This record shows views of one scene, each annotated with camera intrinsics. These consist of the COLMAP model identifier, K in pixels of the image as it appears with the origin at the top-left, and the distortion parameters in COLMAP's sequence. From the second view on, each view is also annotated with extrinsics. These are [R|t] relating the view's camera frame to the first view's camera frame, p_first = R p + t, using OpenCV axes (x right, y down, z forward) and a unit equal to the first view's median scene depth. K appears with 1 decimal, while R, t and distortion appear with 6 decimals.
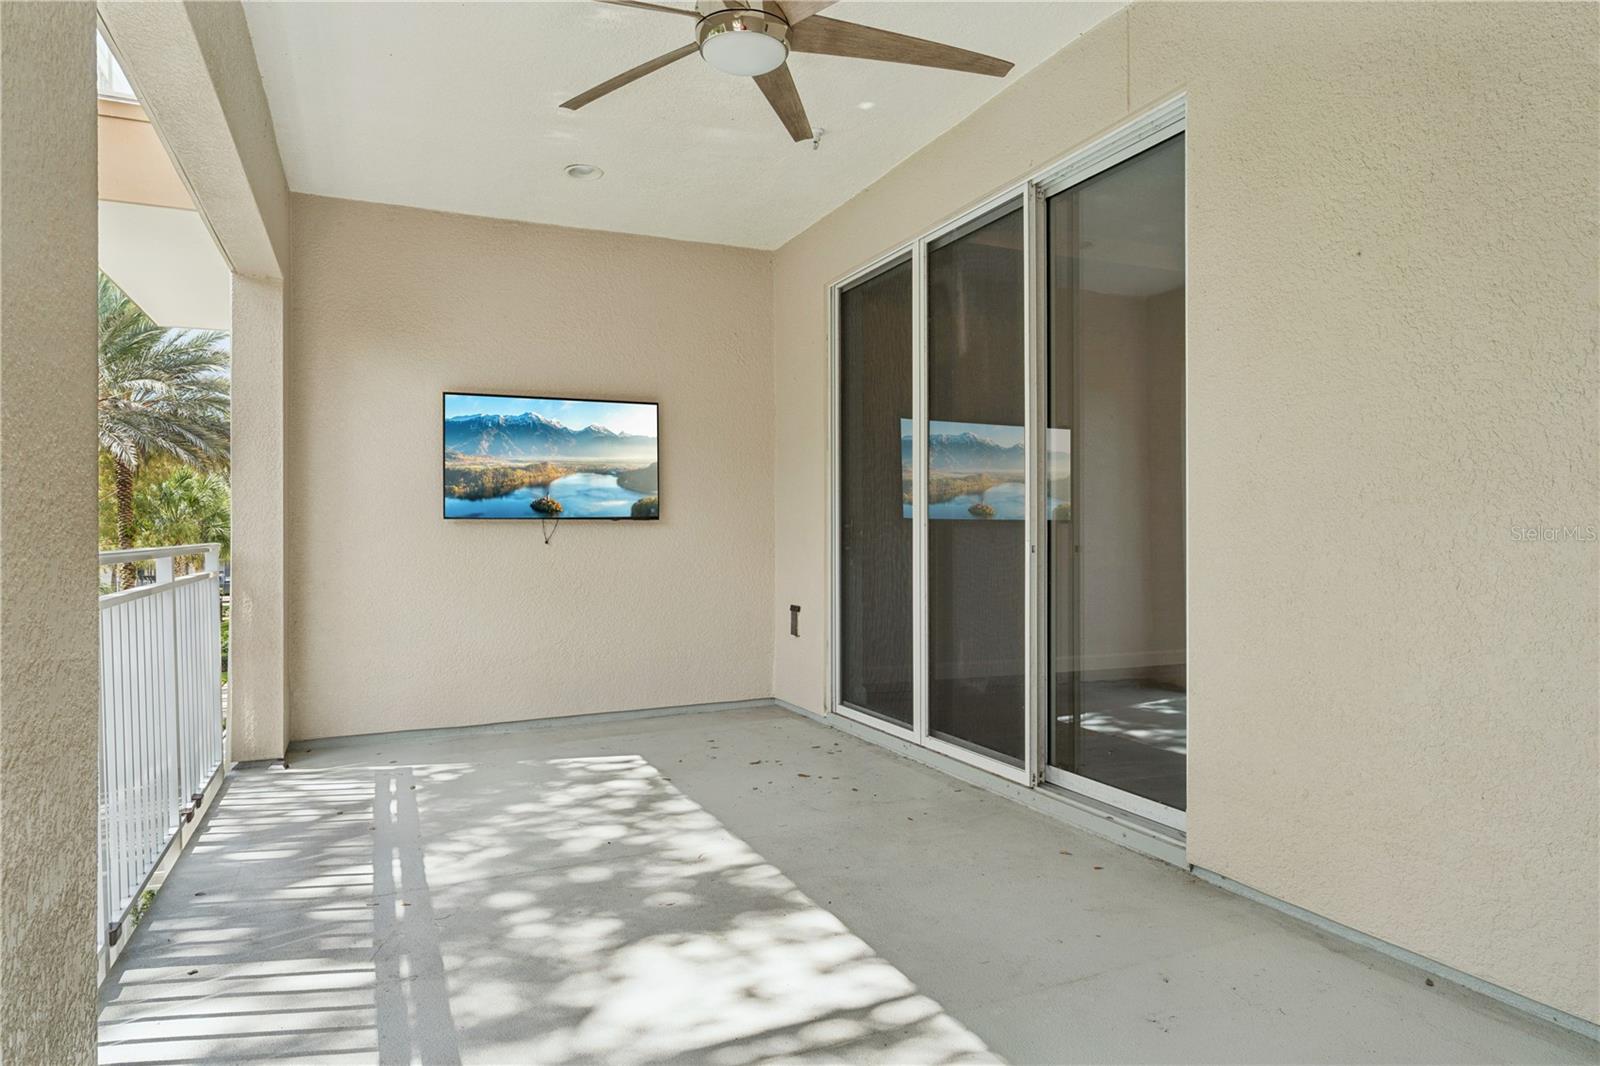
lens RADIAL K [[1006.6, 0, 860.6], [0, 1006.6, 515.0], [0, 0, 1]] dist [0.006142, 0.000752]
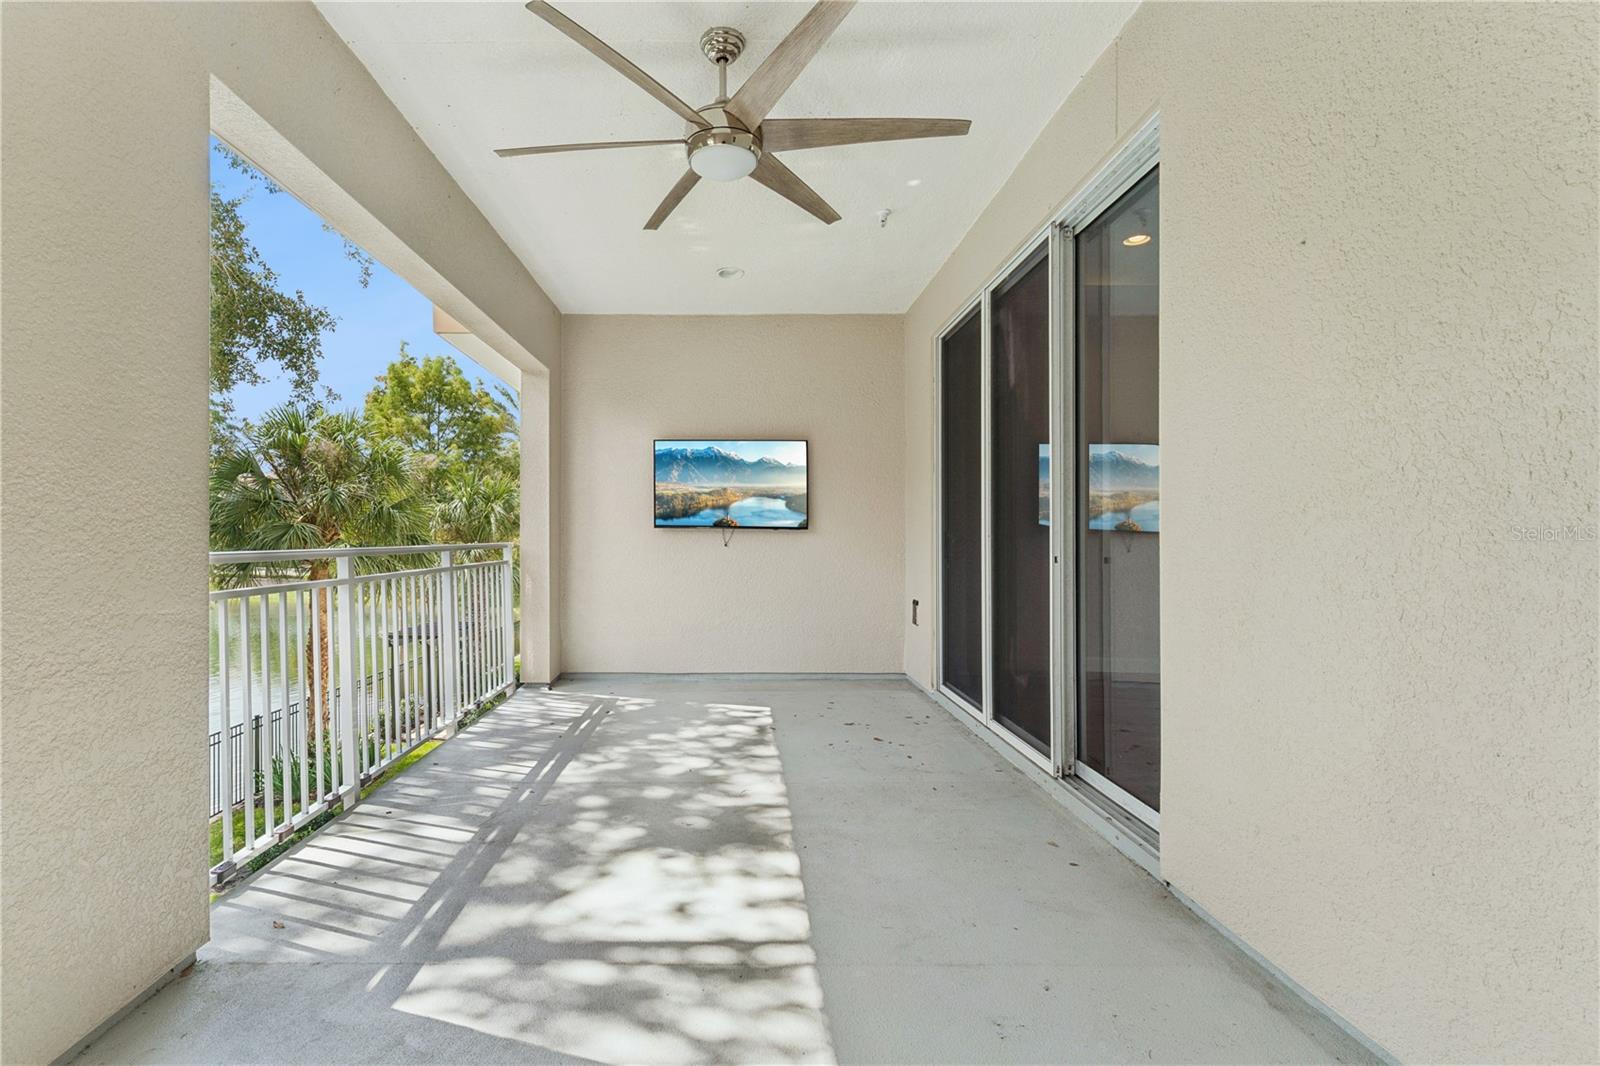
lens RADIAL K [[754.7, 0, 740.7], [0, 754.7, 524.7], [0, 0, 1]] dist [-0.002528, 0.000018]
pose [[0.898586, 0.006603, -0.438748, 0.273123], [-0.007388, 0.999973, -0.000081, -0.002190], [0.438736, 0.003314, 0.898610, 0.141006]]
